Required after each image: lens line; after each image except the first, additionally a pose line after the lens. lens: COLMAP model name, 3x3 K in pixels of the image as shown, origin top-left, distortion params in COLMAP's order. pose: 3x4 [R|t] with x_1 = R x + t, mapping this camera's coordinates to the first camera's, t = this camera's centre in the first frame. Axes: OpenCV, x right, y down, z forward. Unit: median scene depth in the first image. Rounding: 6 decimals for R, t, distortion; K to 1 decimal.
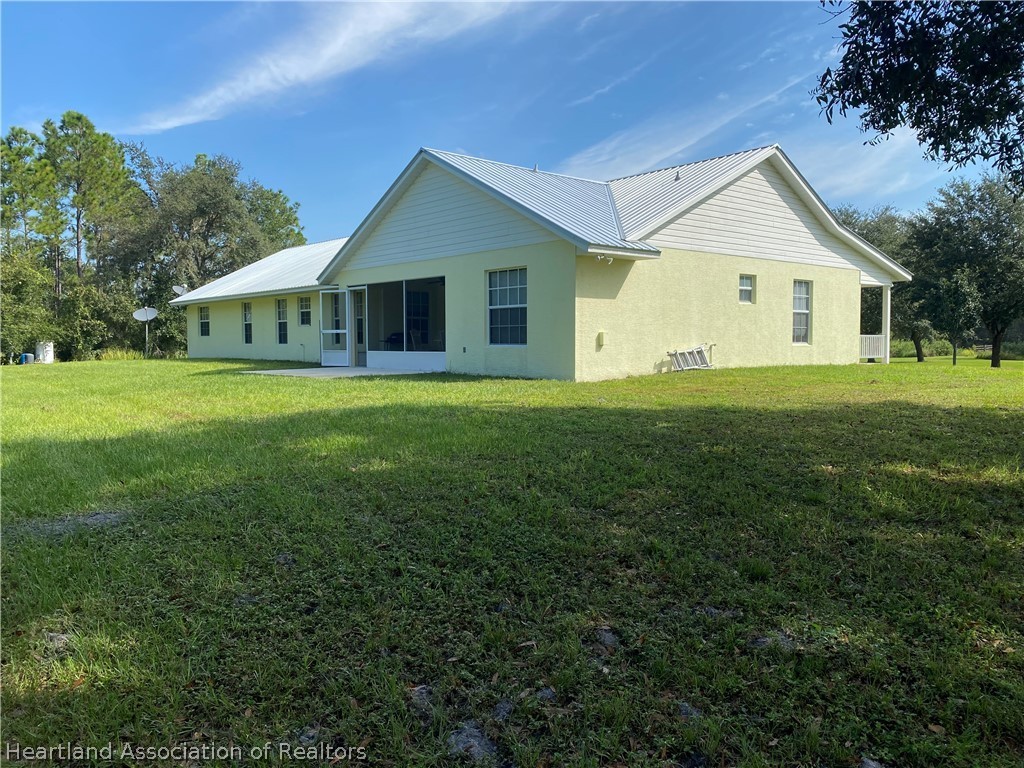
lens RADIAL K [[786.0, 0, 512.1], [0, 786.0, 382.9], [0, 0, 1]] dist [0.030191, -0.032695]
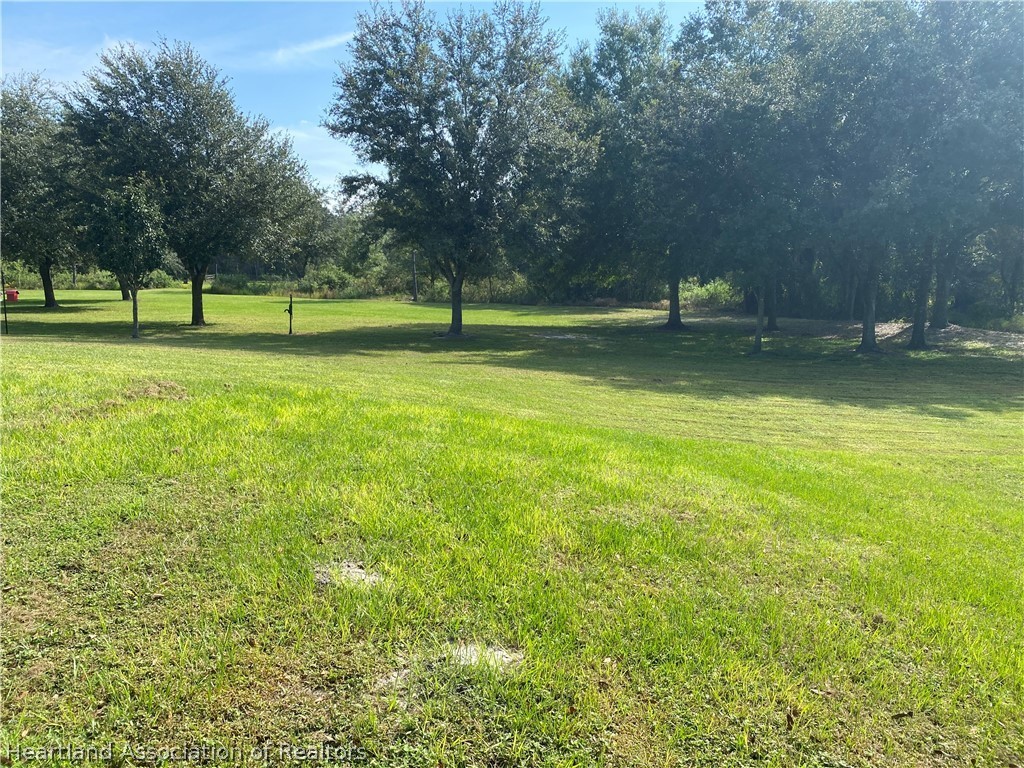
lens RADIAL K [[786.0, 0, 511.7], [0, 786.0, 383.3], [0, 0, 1]] dist [0.030191, -0.032695]
pose [[0.624339, -0.094110, 0.775464, 0.218716], [0.019716, 0.994299, 0.104793, -0.033267], [-0.780904, -0.050137, 0.622635, 0.309491]]
